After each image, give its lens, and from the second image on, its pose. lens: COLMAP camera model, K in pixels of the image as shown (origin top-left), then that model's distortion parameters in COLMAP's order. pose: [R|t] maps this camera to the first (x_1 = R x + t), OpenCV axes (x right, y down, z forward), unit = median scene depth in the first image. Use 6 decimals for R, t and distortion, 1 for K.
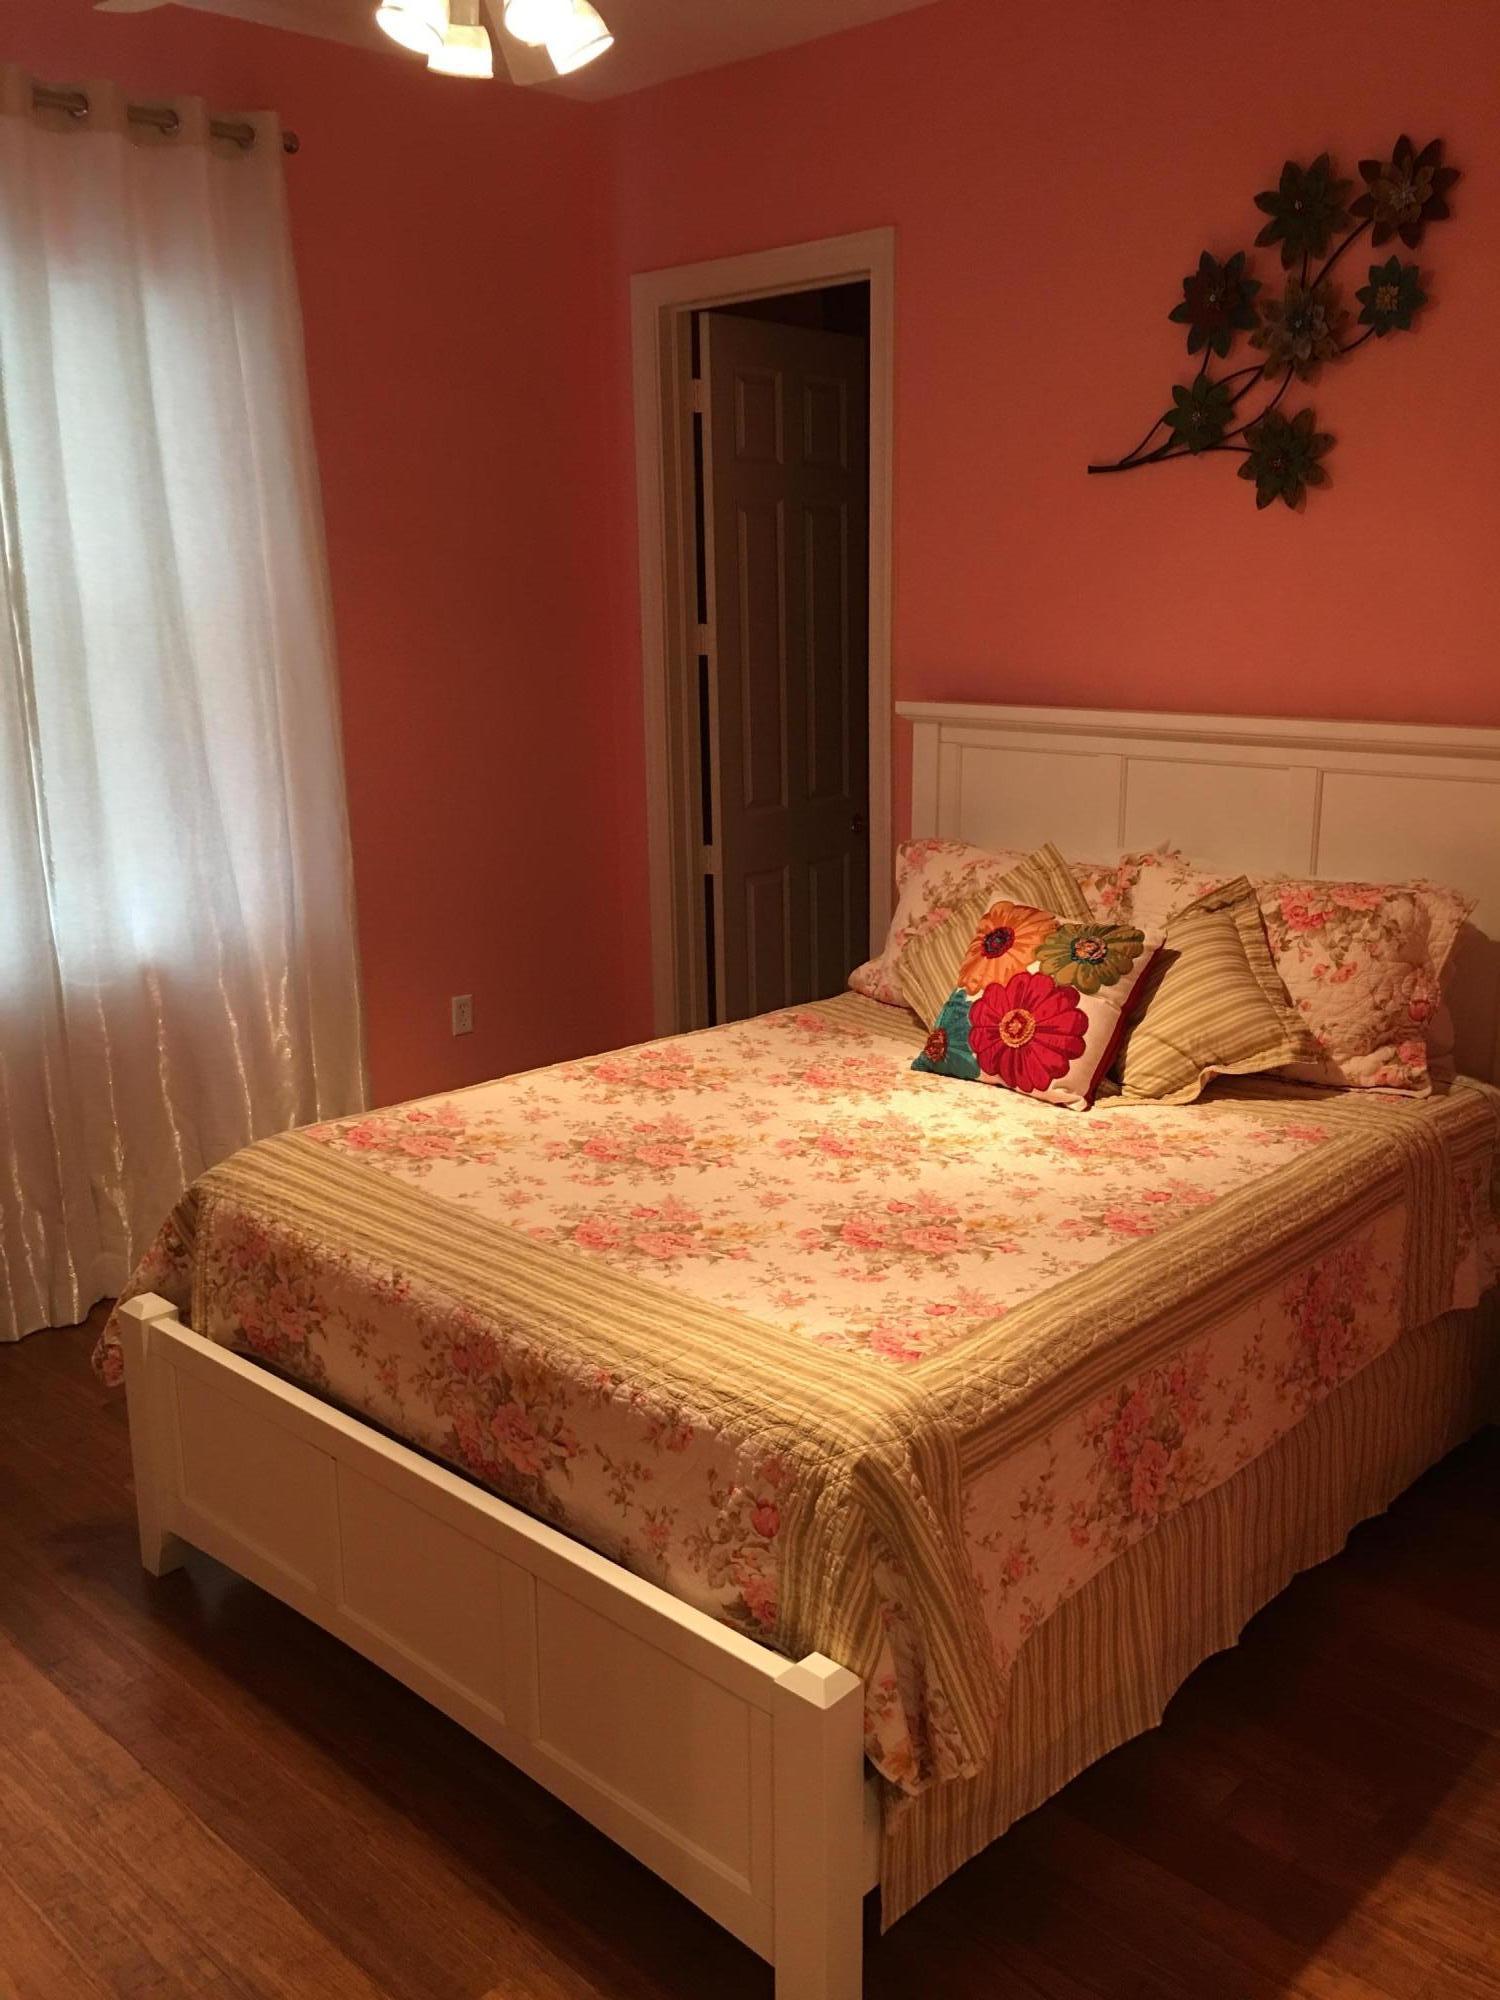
lens RADIAL K [[1749.8, 0, 801.0], [0, 1749.8, 1002.8], [0, 0, 1]] dist [0.049599, -0.028623]
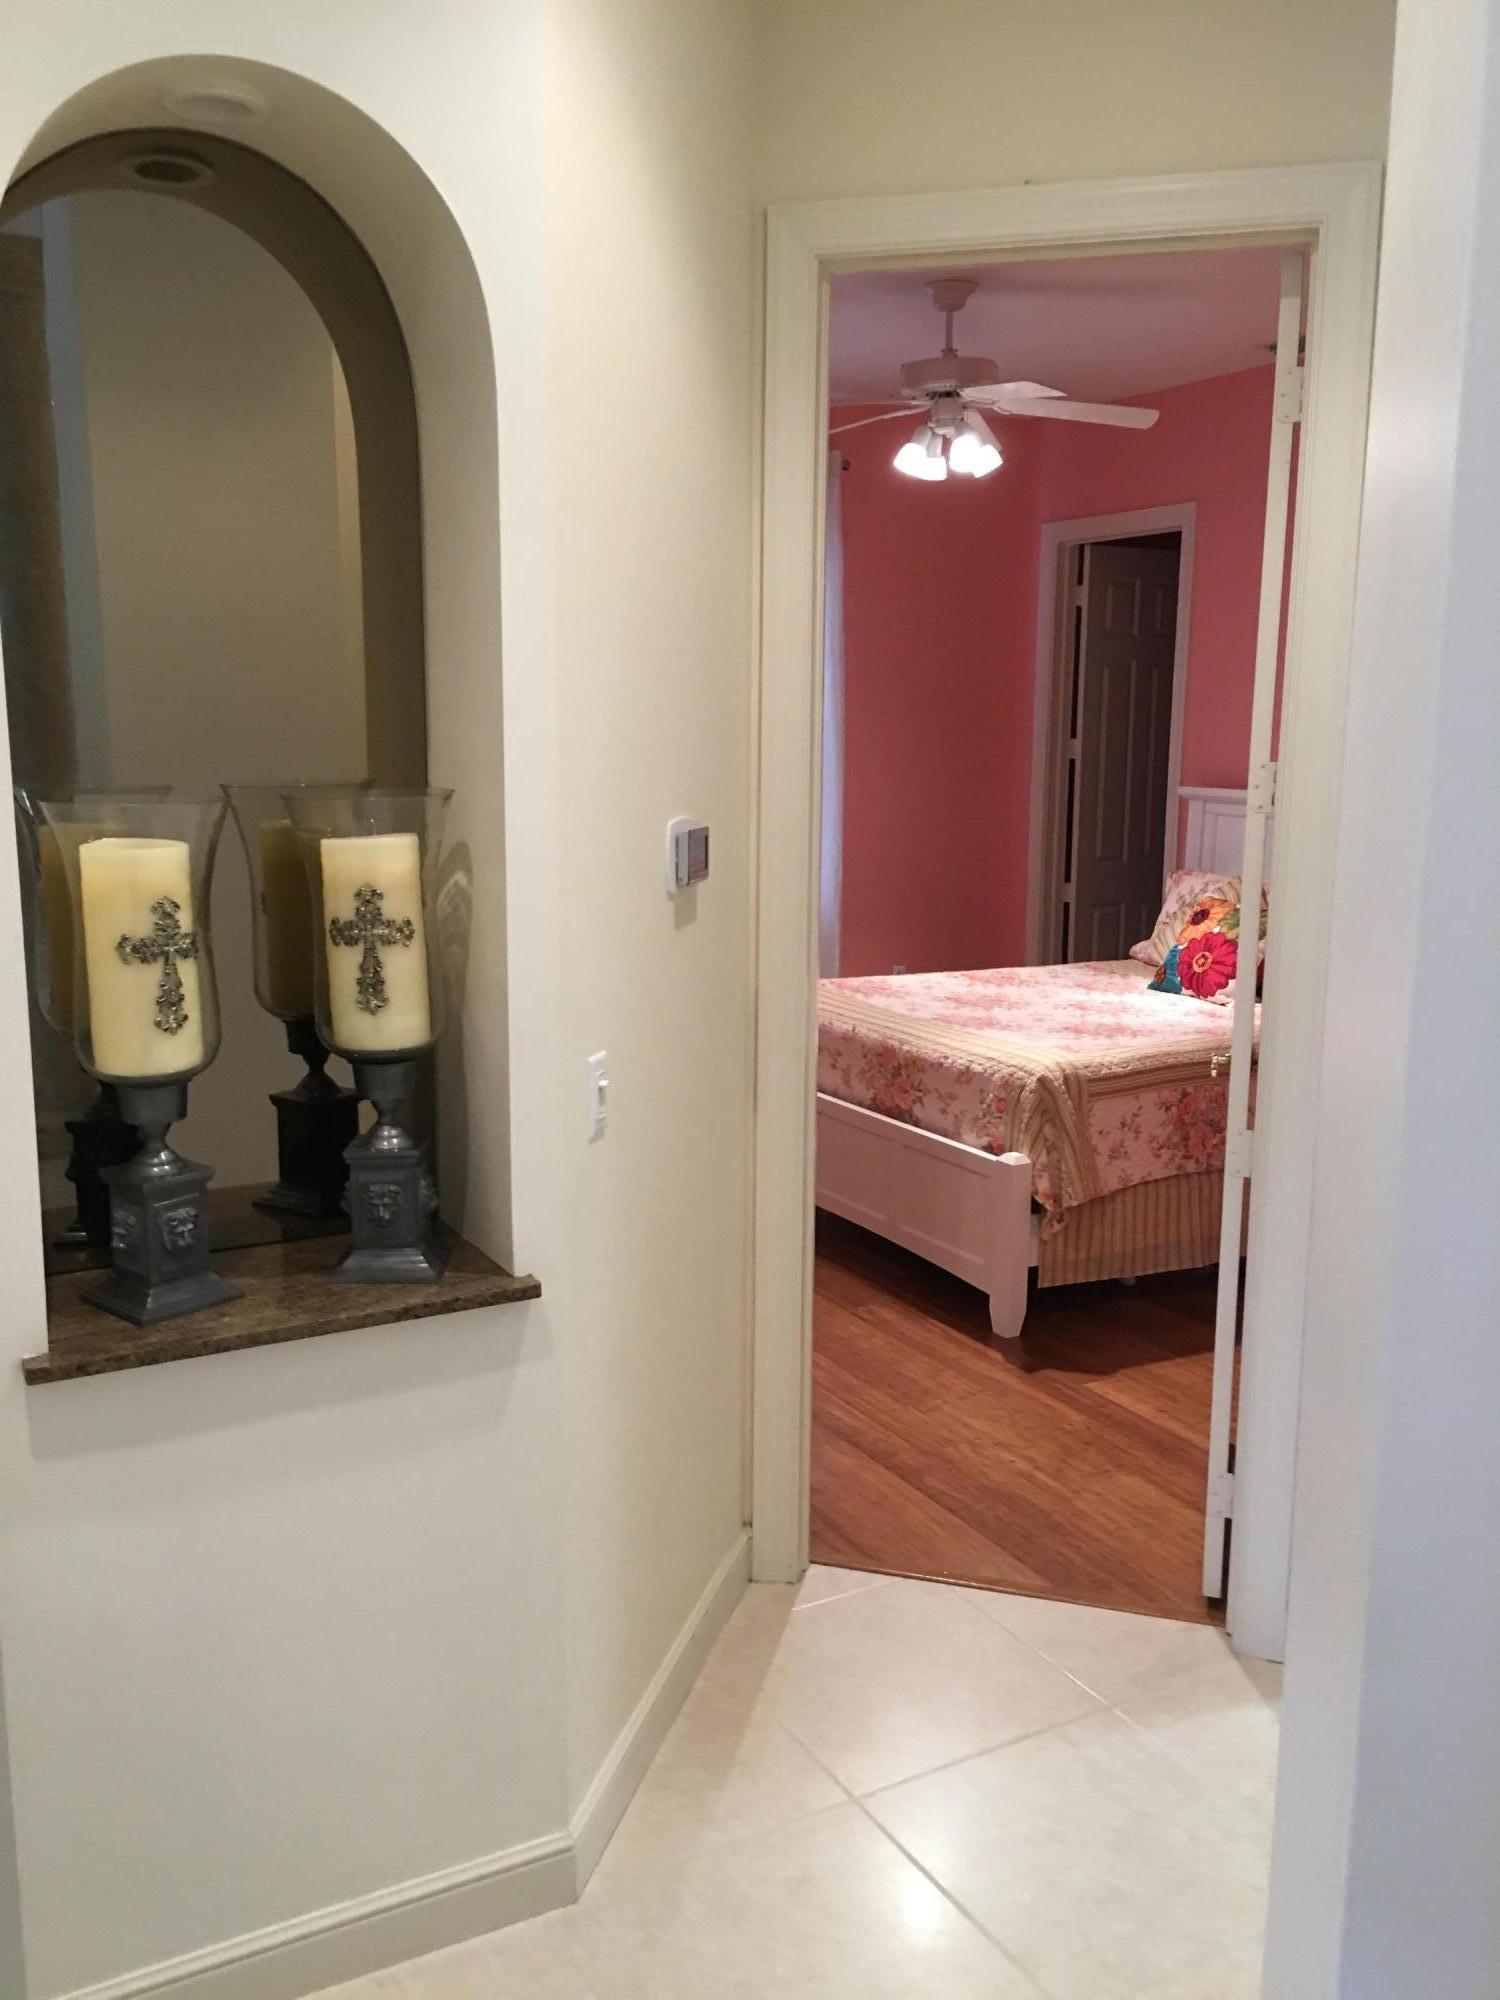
lens RADIAL K [[1749.8, 0, 746.7], [0, 1749.8, 1002.3], [0, 0, 1]] dist [0.049599, -0.028623]
pose [[0.955740, 0.066385, -0.286625, 0.254001], [-0.086571, 0.994537, -0.058326, 0.259029], [0.281187, 0.080558, 0.956266, -1.077772]]
